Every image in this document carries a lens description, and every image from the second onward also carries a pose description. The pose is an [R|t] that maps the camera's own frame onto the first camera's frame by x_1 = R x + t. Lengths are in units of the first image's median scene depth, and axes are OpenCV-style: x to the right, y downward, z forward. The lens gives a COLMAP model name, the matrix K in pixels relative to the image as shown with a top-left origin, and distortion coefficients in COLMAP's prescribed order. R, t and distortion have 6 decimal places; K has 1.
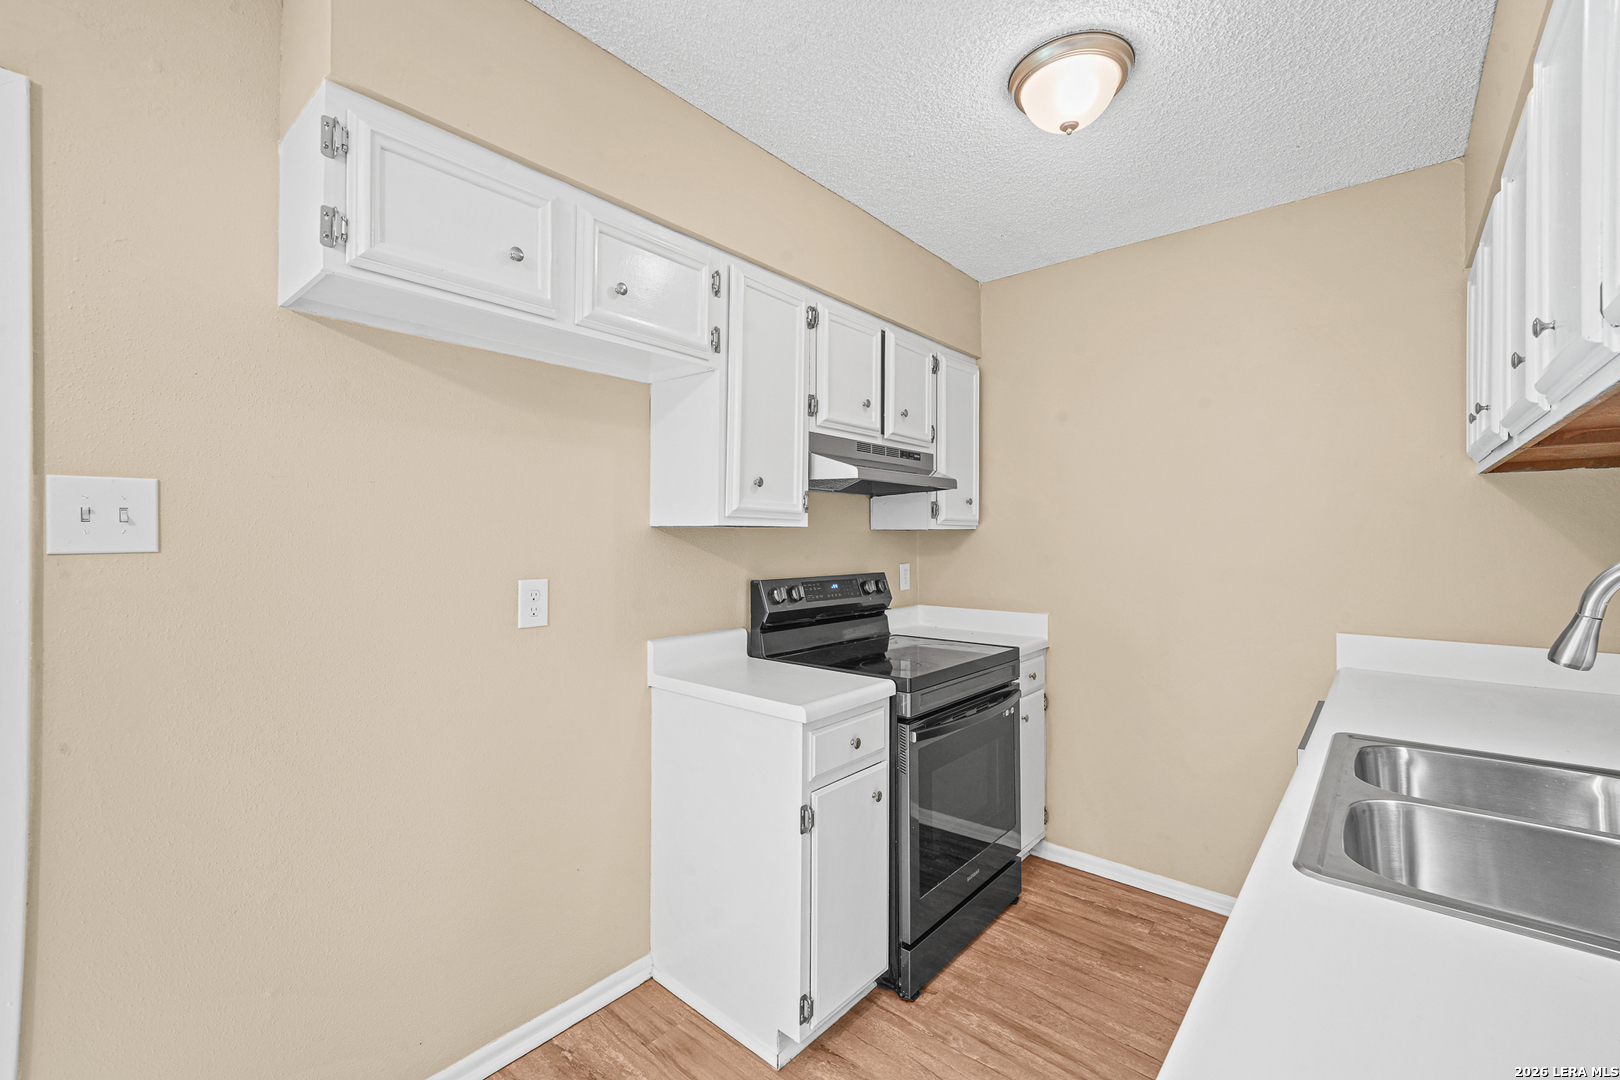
lens RADIAL K [[680.4, 0, 807.2], [0, 680.4, 531.5], [0, 0, 1]] dist [0.000741, 0.001283]
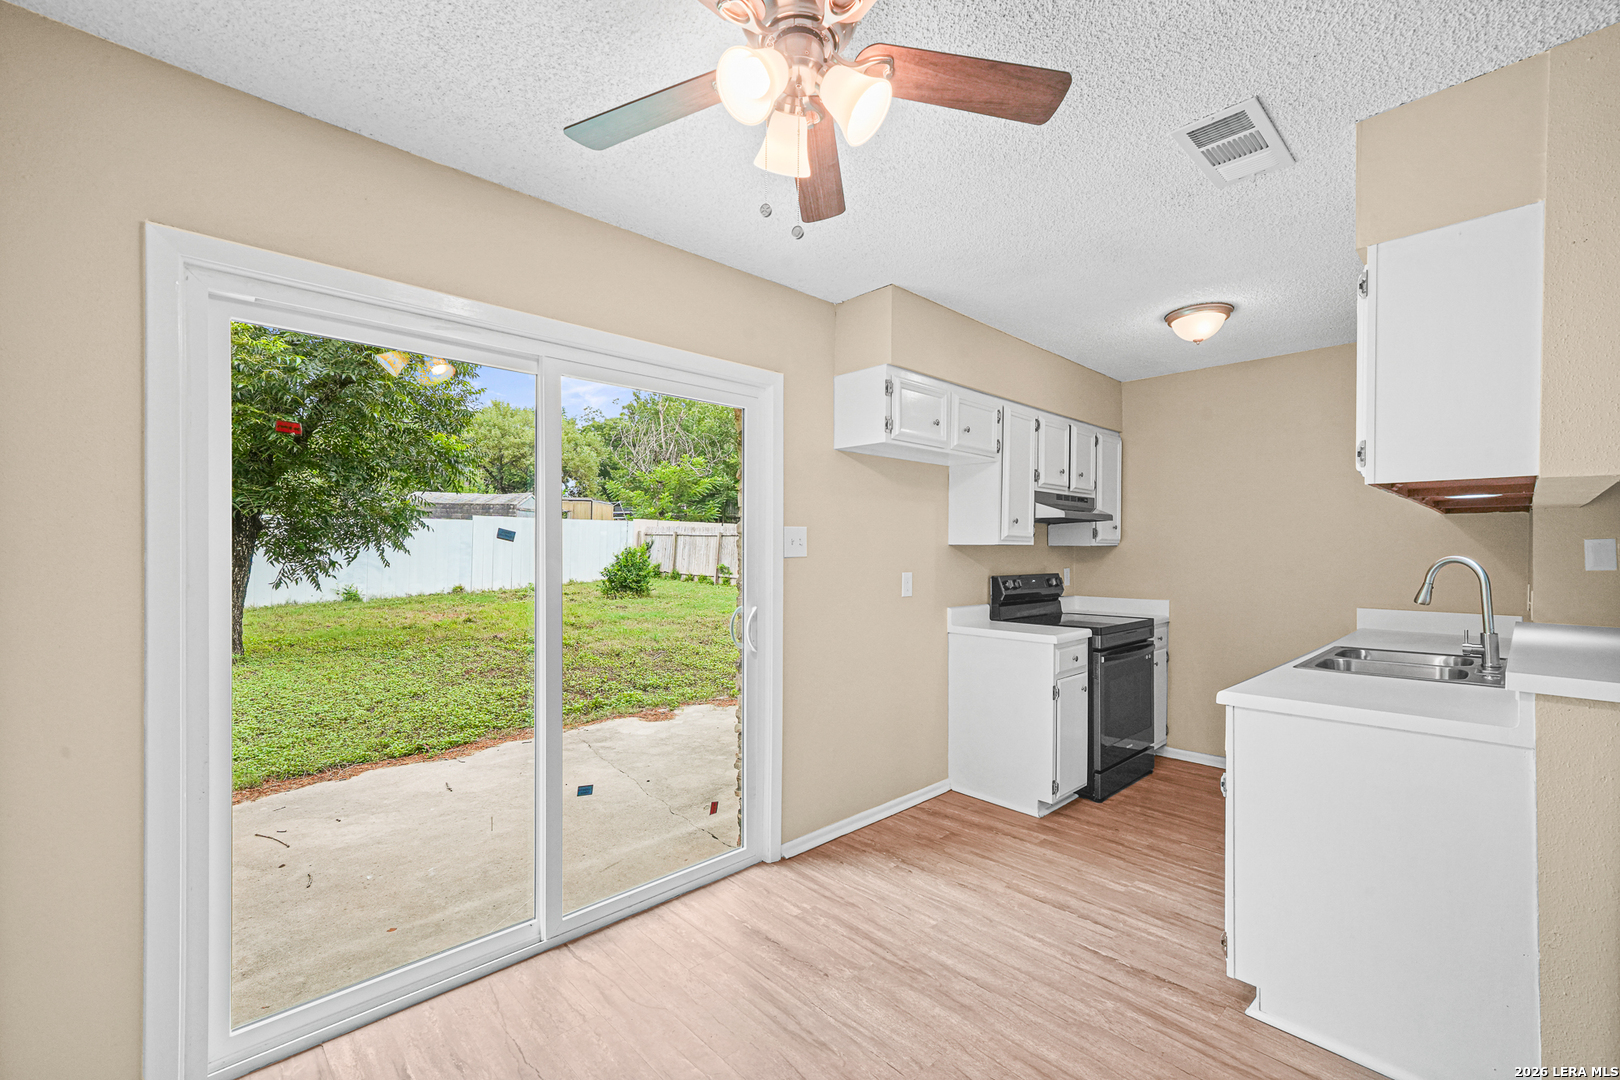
lens RADIAL K [[680.4, 0, 809.4], [0, 680.4, 554.2], [0, 0, 1]] dist [0.000741, 0.001283]
pose [[0.995424, 0.001025, -0.095549, -0.422530], [0.000392, 0.999890, 0.014805, -0.009043], [0.095554, -0.014774, 0.995315, -0.833815]]
